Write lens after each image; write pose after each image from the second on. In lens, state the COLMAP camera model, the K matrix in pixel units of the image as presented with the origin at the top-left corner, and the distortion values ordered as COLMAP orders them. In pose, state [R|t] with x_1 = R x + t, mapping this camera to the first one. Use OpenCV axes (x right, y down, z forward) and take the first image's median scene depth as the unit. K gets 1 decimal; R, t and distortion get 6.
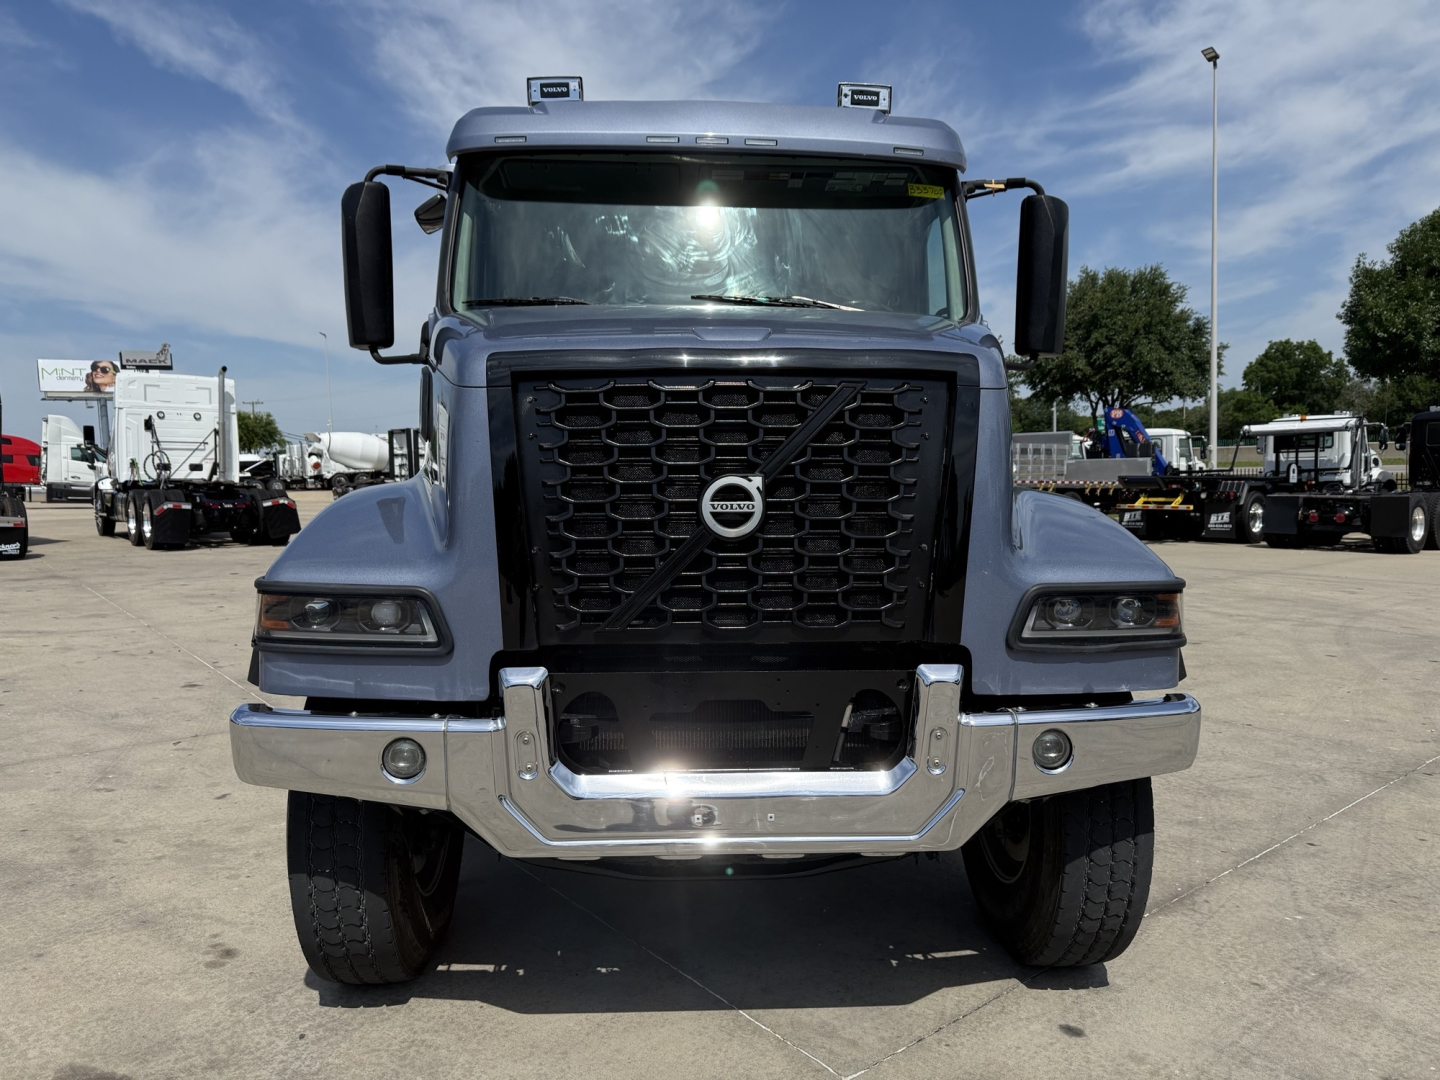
lens RADIAL K [[1038.4, 0, 715.0], [0, 1038.4, 530.9], [0, 0, 1]] dist [0.013291, -0.014093]
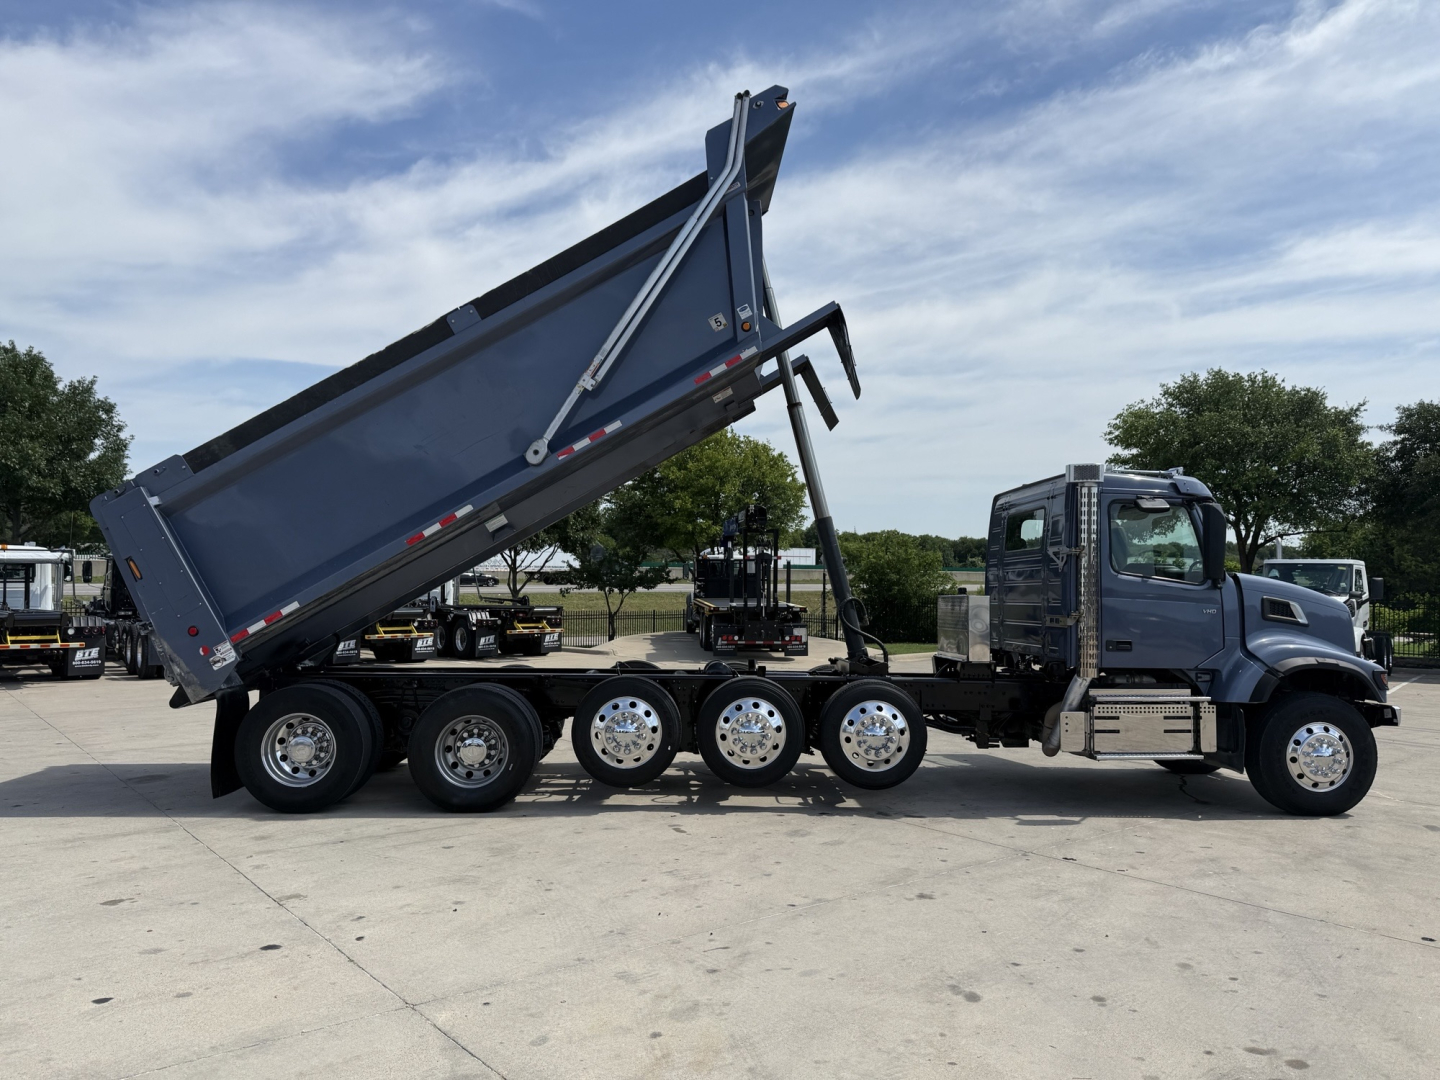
lens RADIAL K [[1034.8, 0, 713.0], [0, 1034.8, 516.3], [0, 0, 1]] dist [0.013724, -0.019415]
pose [[-0.025171, 0.072141, 0.997077, -2.586374], [0.049047, 0.996281, -0.070845, -0.220973], [-0.998479, 0.047120, -0.028616, 2.206642]]
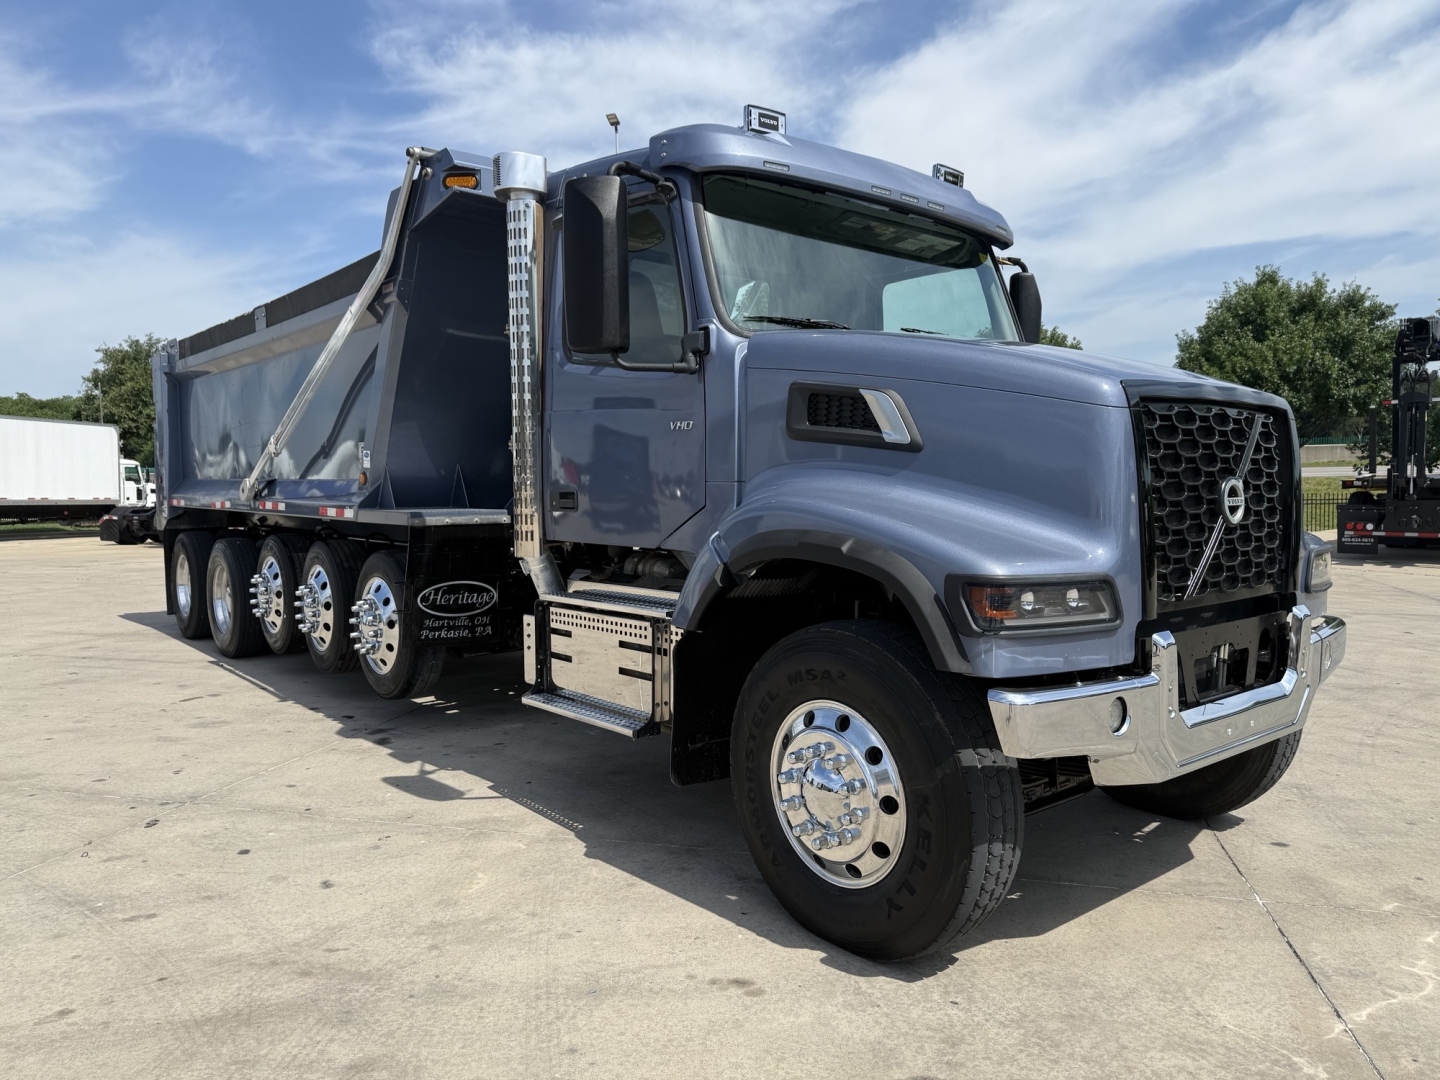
lens RADIAL K [[1038.4, 0, 715.0], [0, 1038.4, 530.9], [0, 0, 1]] dist [0.013291, -0.014093]
pose [[0.790642, -0.031628, 0.611461, -0.892621], [0.041211, 0.999149, -0.001606, -0.006469], [-0.610890, 0.026469, 0.791273, 0.210130]]
